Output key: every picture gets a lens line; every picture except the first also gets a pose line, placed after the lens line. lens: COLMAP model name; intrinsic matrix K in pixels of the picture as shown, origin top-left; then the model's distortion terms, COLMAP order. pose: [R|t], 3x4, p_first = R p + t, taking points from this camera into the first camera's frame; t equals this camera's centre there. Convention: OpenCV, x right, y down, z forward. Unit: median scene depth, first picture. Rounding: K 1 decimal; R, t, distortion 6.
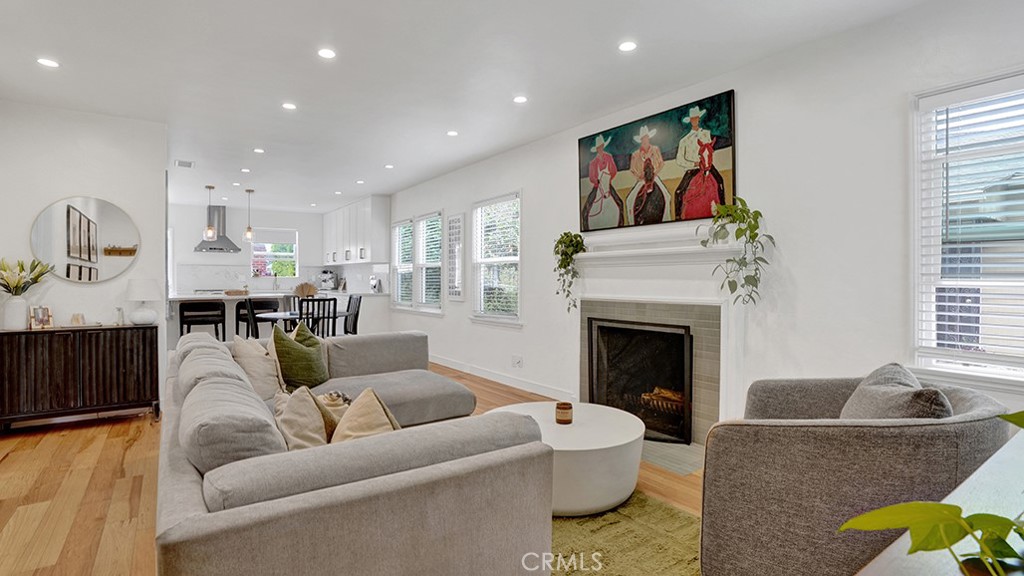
lens RADIAL K [[483.1, 0, 511.2], [0, 483.1, 285.1], [0, 0, 1]] dist [-0.037999, 0.006720]
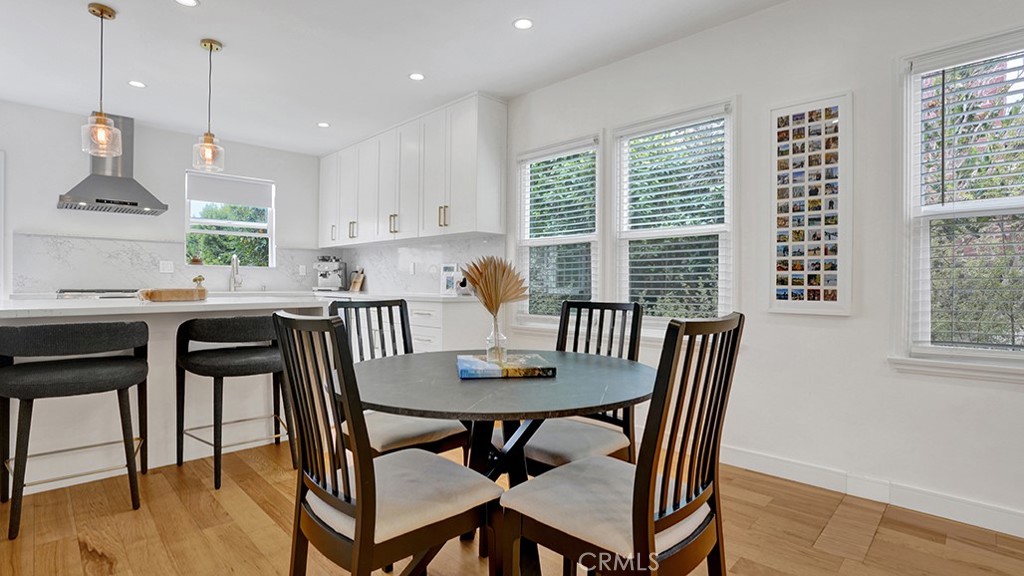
lens RADIAL K [[483.1, 0, 517.1], [0, 483.1, 287.1], [0, 0, 1]] dist [-0.037999, 0.006720]
pose [[0.985223, 0.002401, 0.171262, -0.360007], [-0.002029, 0.999995, -0.002349, 0.009260], [-0.171266, 0.001967, 0.985223, 0.560687]]
